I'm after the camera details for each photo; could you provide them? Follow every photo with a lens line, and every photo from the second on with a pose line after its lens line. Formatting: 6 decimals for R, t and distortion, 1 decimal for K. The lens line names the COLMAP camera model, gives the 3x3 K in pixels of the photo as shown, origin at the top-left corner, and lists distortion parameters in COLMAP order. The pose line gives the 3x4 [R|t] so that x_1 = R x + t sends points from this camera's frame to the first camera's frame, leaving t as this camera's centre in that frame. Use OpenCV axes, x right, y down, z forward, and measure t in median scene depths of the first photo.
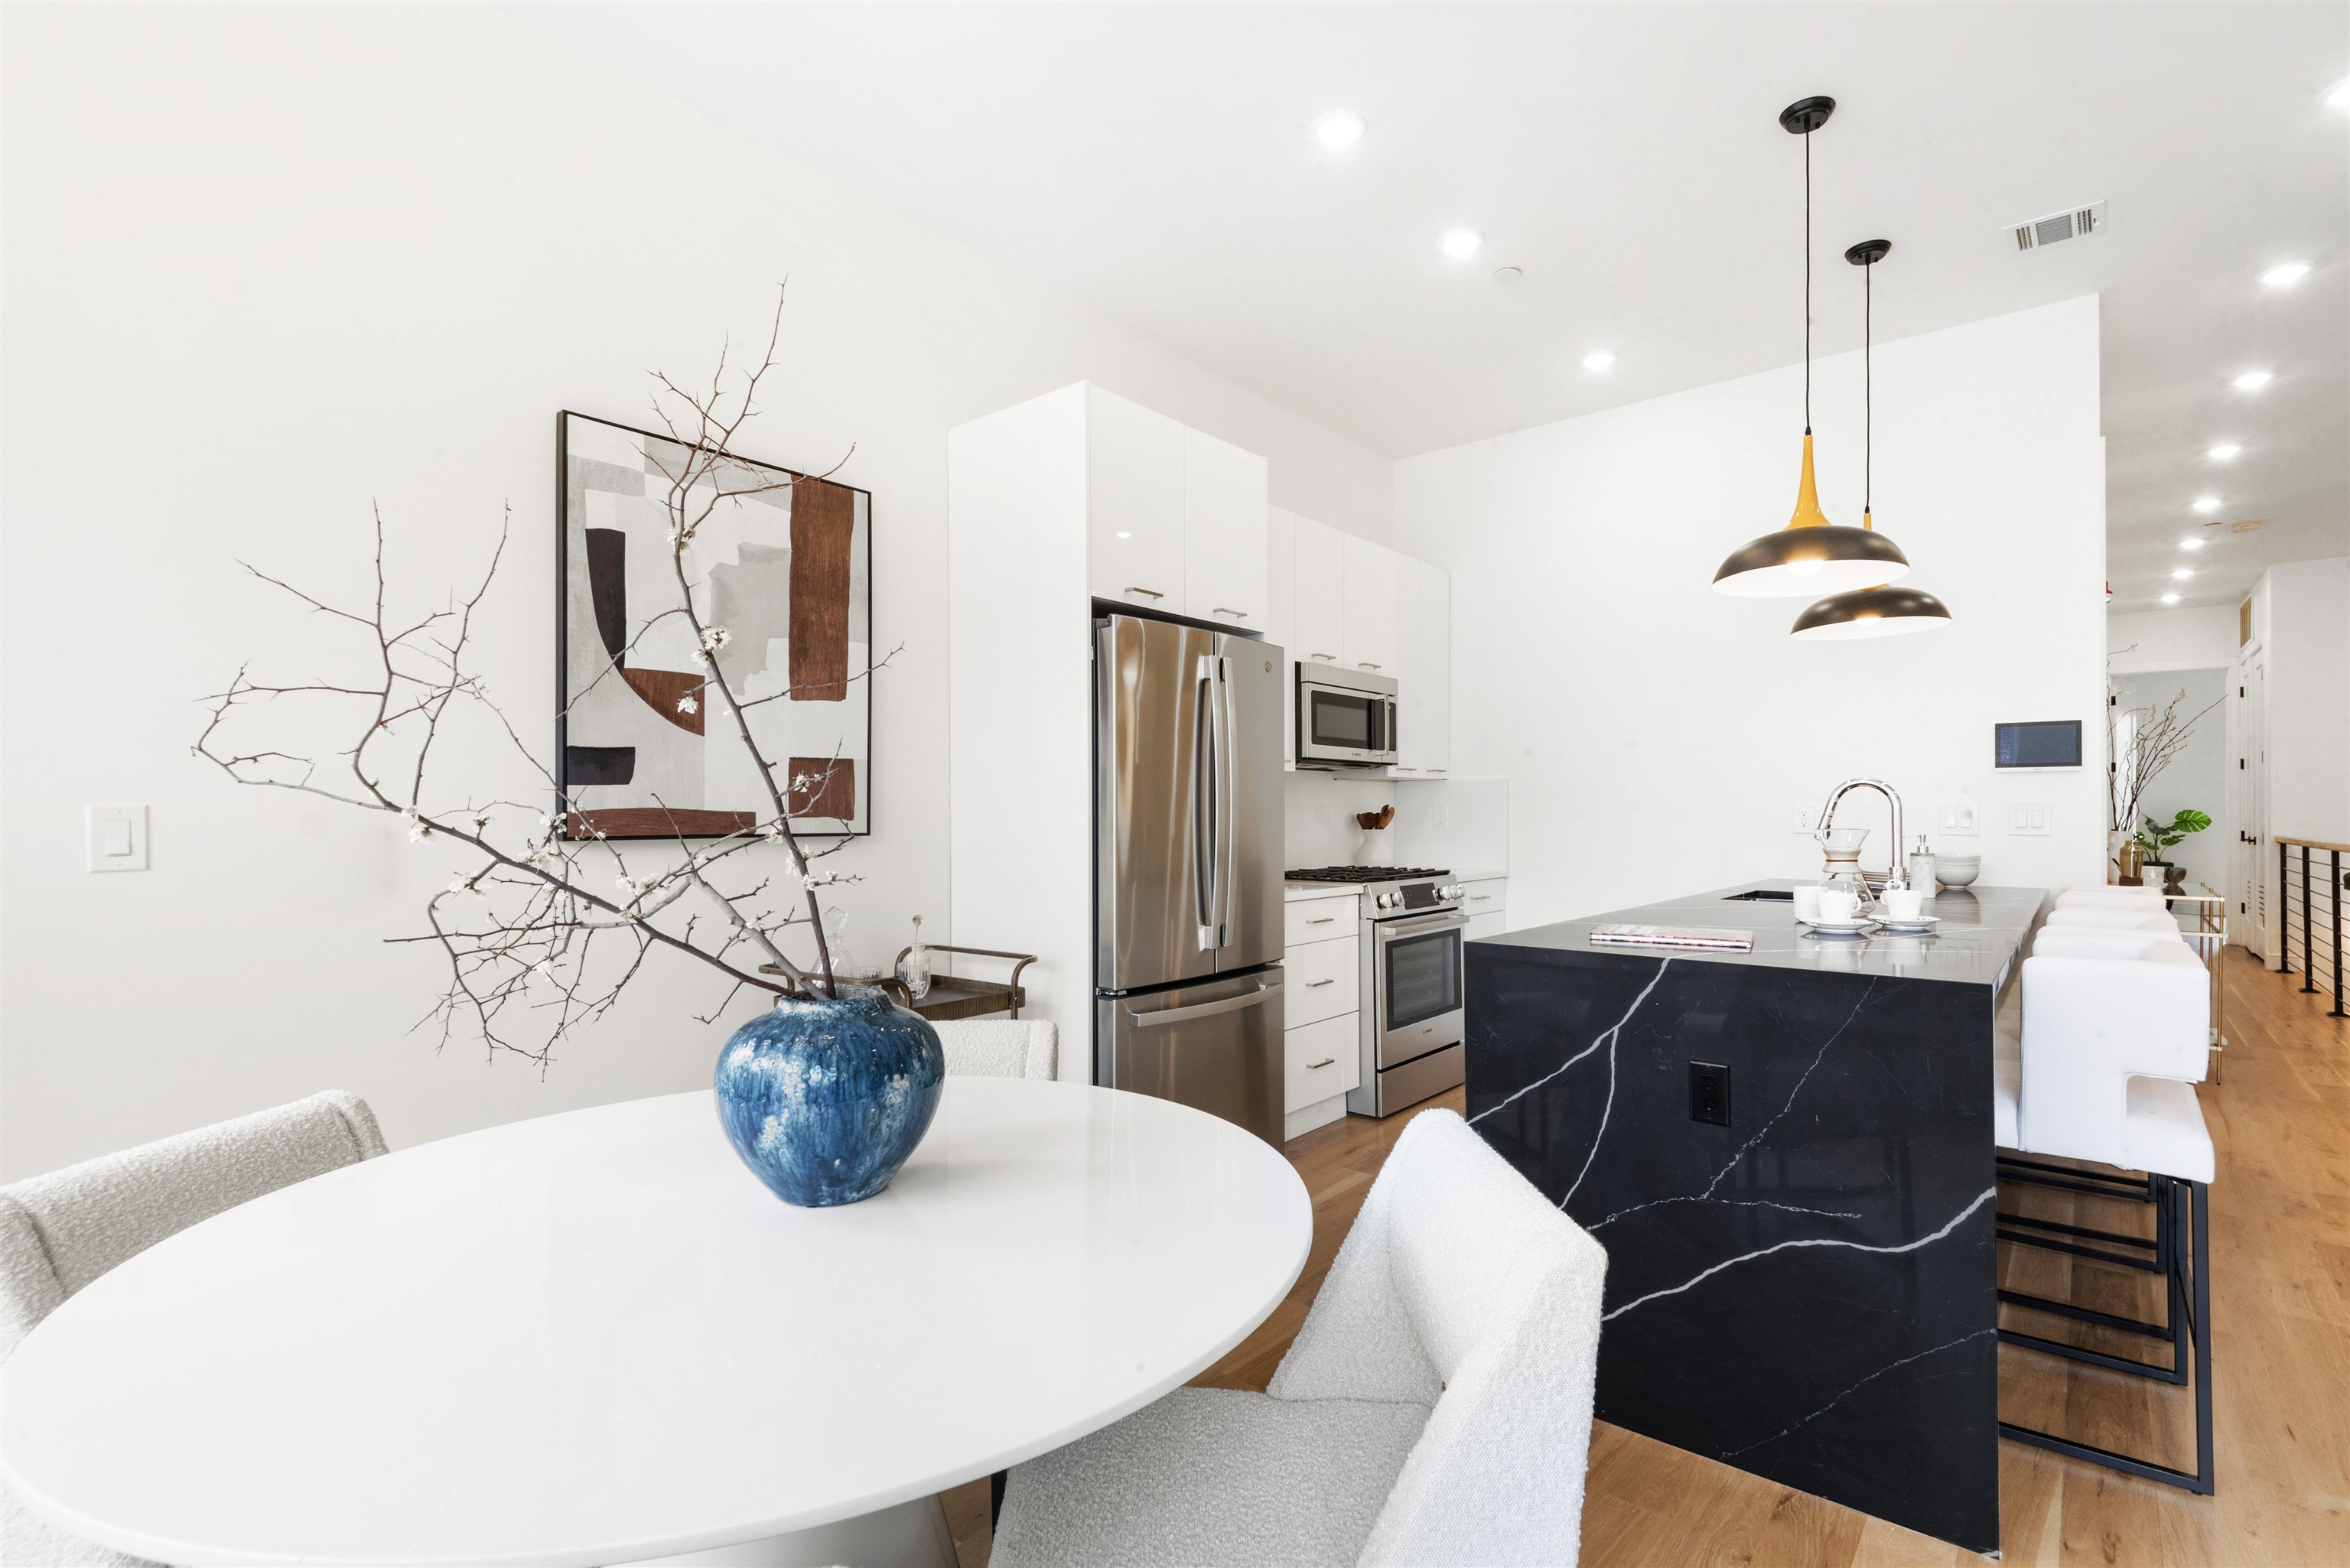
lens RADIAL K [[1068.7, 0, 1221.2], [0, 1068.7, 806.8], [0, 0, 1]] dist [0.002338, -0.000552]
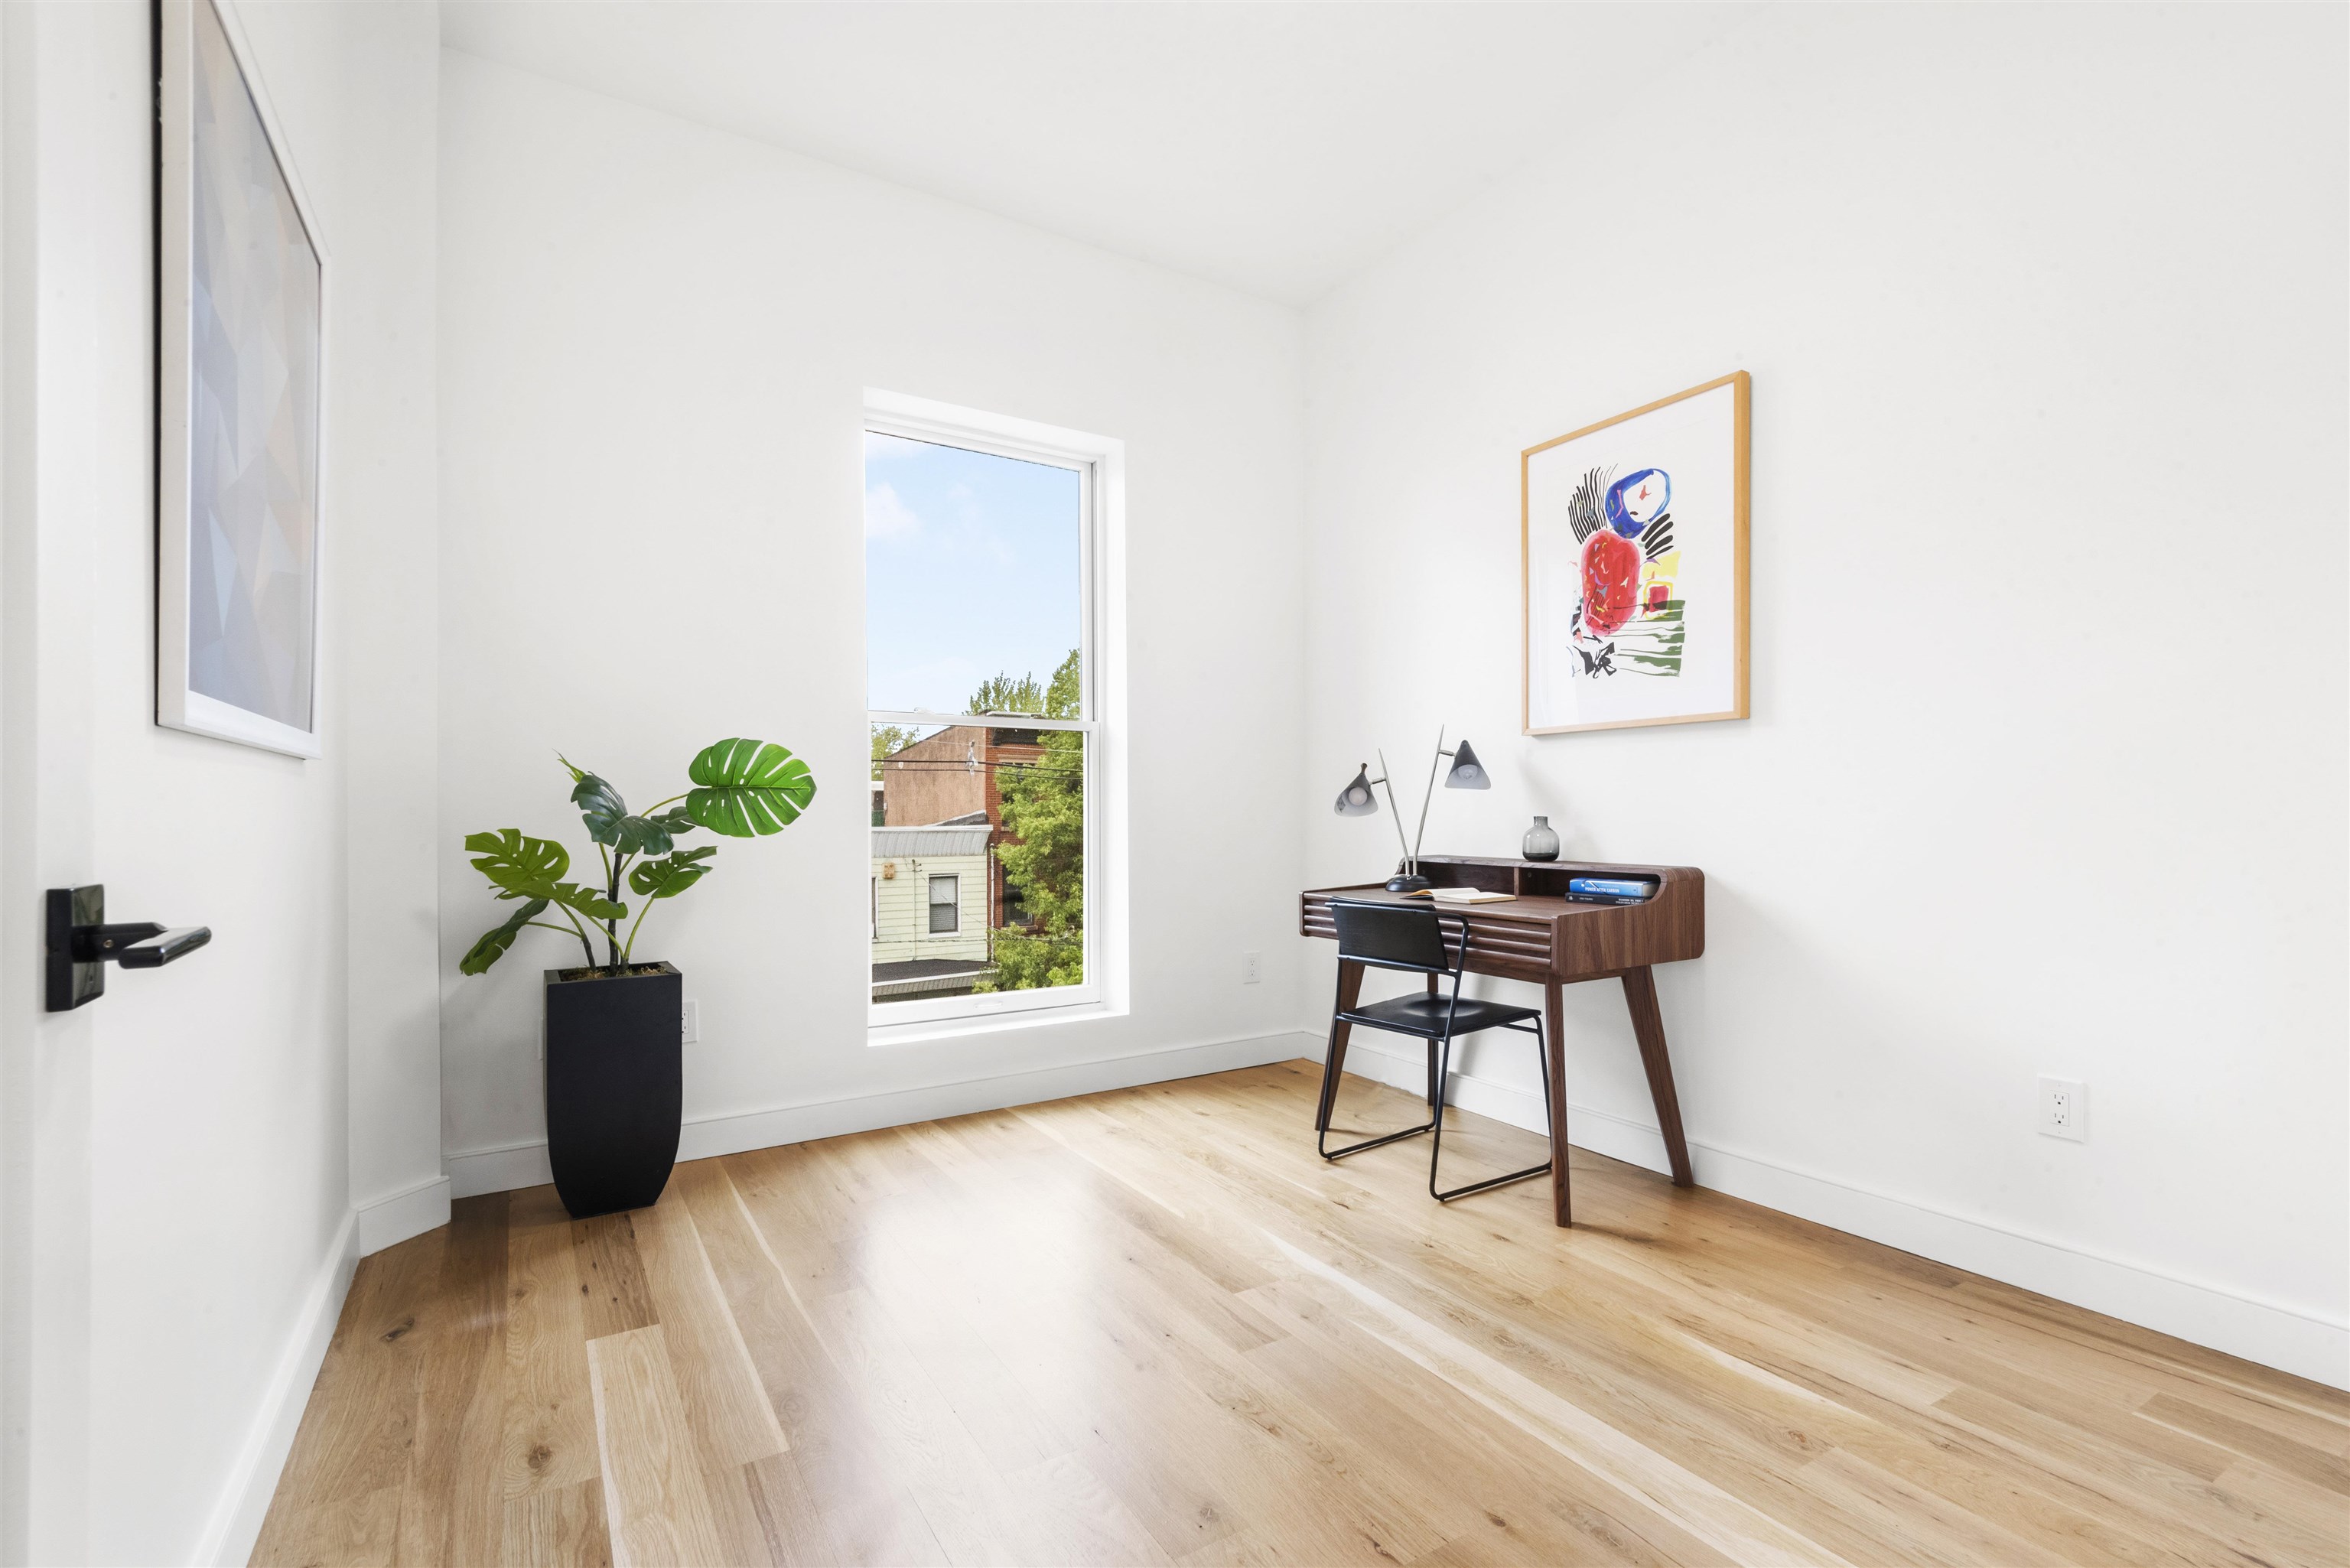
lens RADIAL K [[1068.7, 0, 1221.2], [0, 1068.7, 806.8], [0, 0, 1]] dist [0.002338, -0.000552]
pose [[0.313633, 0.004905, 0.949531, 2.068886], [-0.003367, 0.999986, -0.004053, 0.052822], [-0.949538, -0.001926, 0.313646, 2.388787]]
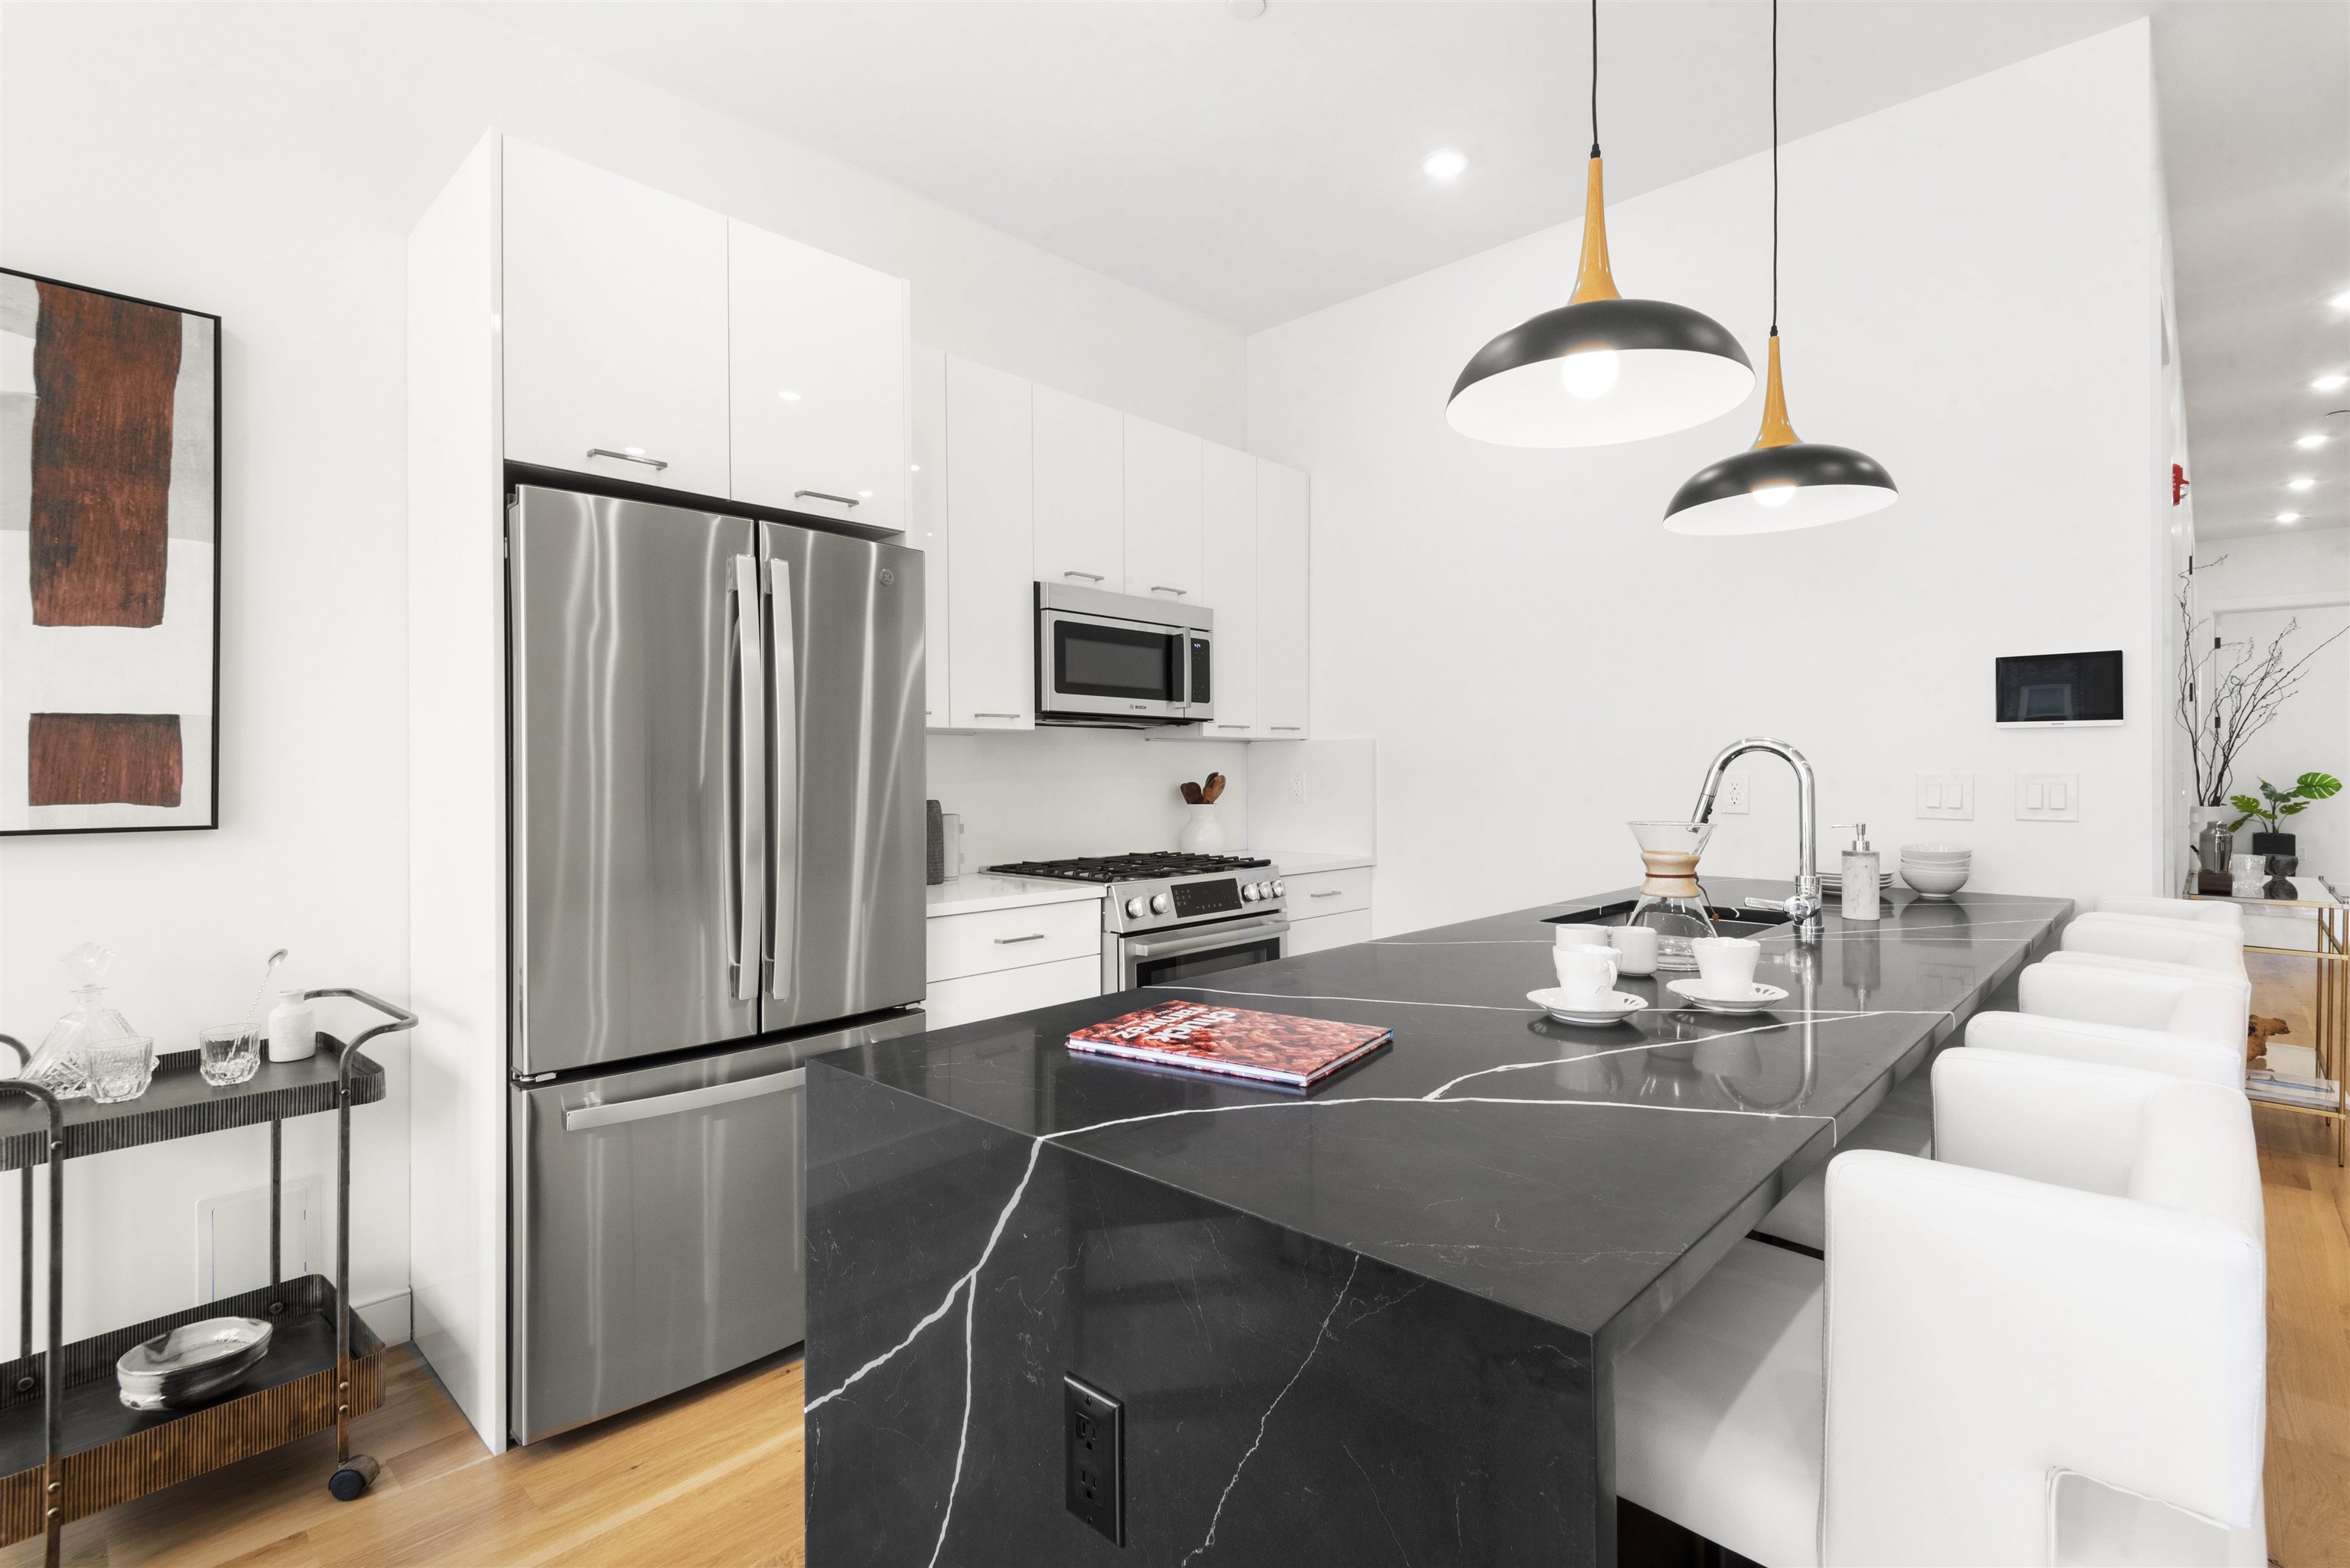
lens RADIAL K [[1088.4, 0, 1230.6], [0, 1088.4, 758.0], [0, 0, 1]] dist [0.003110, -0.000743]
pose [[0.998656, -0.002489, -0.051776, 0.312165], [0.002147, 0.999975, -0.006670, -0.010713], [0.051792, 0.006550, 0.998636, 0.321256]]
